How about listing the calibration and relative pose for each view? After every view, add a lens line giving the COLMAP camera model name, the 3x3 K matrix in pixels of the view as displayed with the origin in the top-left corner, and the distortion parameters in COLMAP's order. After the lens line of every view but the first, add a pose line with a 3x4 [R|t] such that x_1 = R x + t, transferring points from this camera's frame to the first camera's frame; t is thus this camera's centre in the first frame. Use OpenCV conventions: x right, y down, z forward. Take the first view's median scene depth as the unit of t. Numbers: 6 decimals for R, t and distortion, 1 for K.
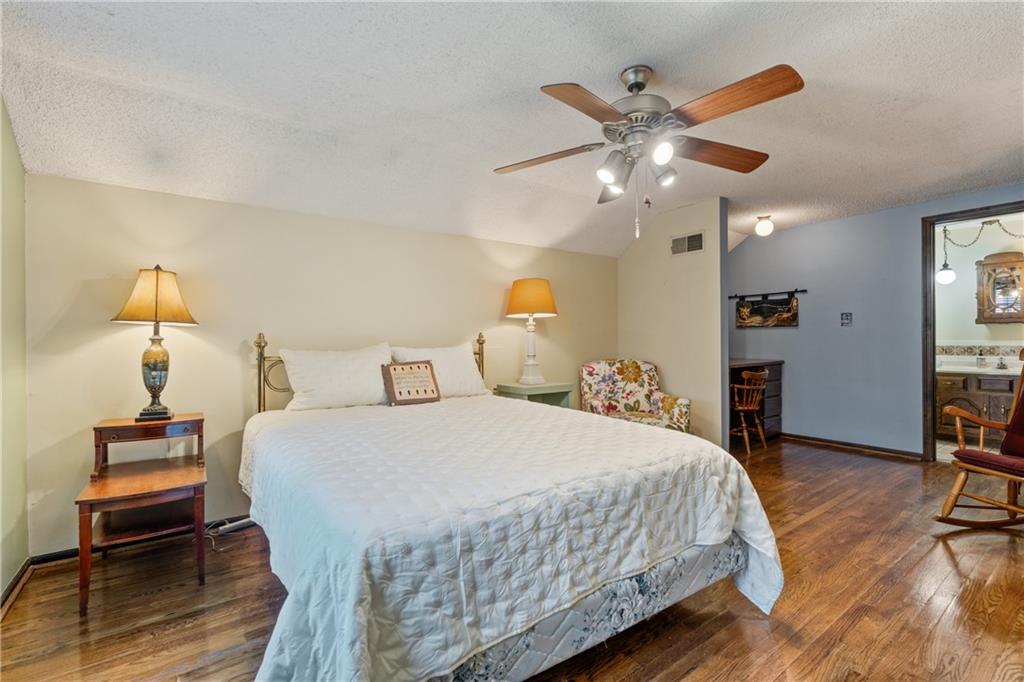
lens RADIAL K [[461.3, 0, 512.0], [0, 461.3, 341.0], [0, 0, 1]] dist [0.001959, 0.000926]
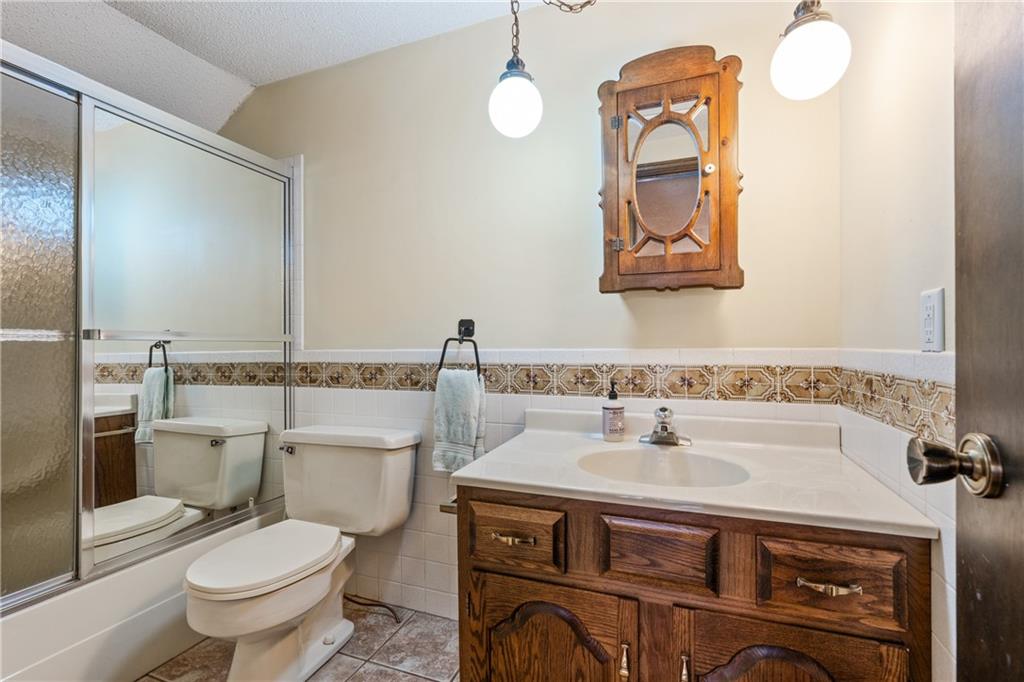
lens RADIAL K [[461.3, 0, 512.0], [0, 461.3, 341.0], [0, 0, 1]] dist [0.001959, 0.000926]
pose [[0.844685, 0.003015, 0.535256, 0.804629], [0.001431, 0.999968, -0.007890, -0.003305], [-0.535262, 0.007430, 0.844653, 0.788469]]
